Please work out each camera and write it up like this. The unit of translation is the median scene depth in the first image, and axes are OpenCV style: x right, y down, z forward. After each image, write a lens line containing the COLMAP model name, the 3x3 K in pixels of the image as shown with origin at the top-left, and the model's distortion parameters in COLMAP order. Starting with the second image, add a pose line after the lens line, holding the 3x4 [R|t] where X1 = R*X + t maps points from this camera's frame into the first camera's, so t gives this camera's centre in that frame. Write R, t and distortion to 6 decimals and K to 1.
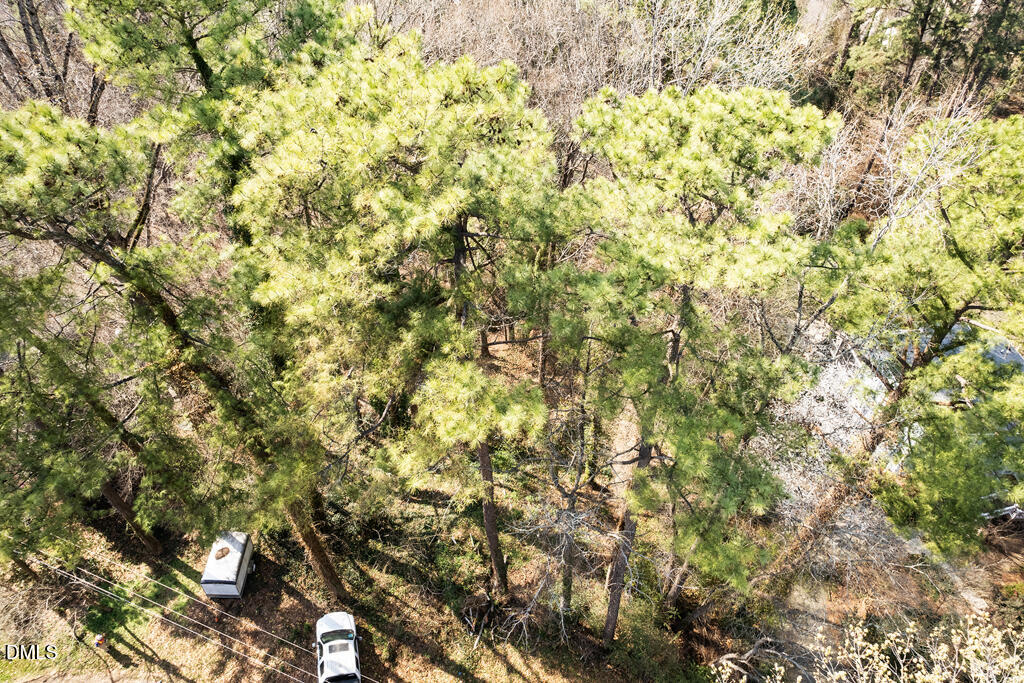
lens RADIAL K [[655.3, 0, 512.0], [0, 655.3, 341.5], [0, 0, 1]] dist [-0.022683, -0.000359]
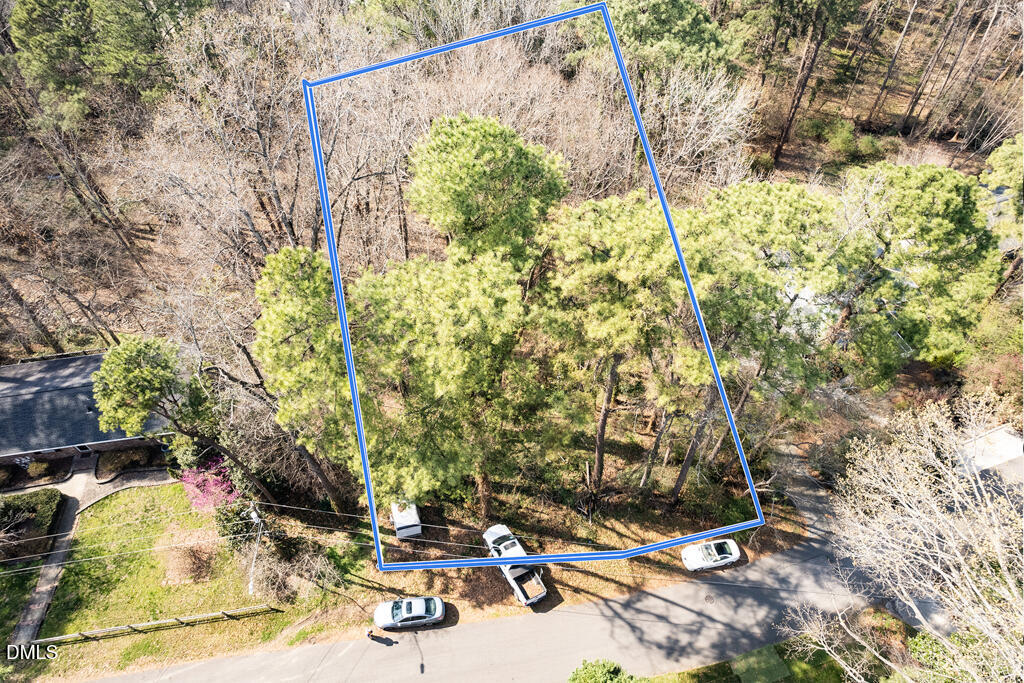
lens RADIAL K [[655.3, 0, 512.0], [0, 655.3, 341.5], [0, 0, 1]] dist [-0.022683, -0.000359]
pose [[0.966587, -0.198742, 0.161896, -0.377706], [0.182815, 0.977186, 0.108102, -0.123950], [-0.179687, -0.074893, 0.980869, -0.370553]]
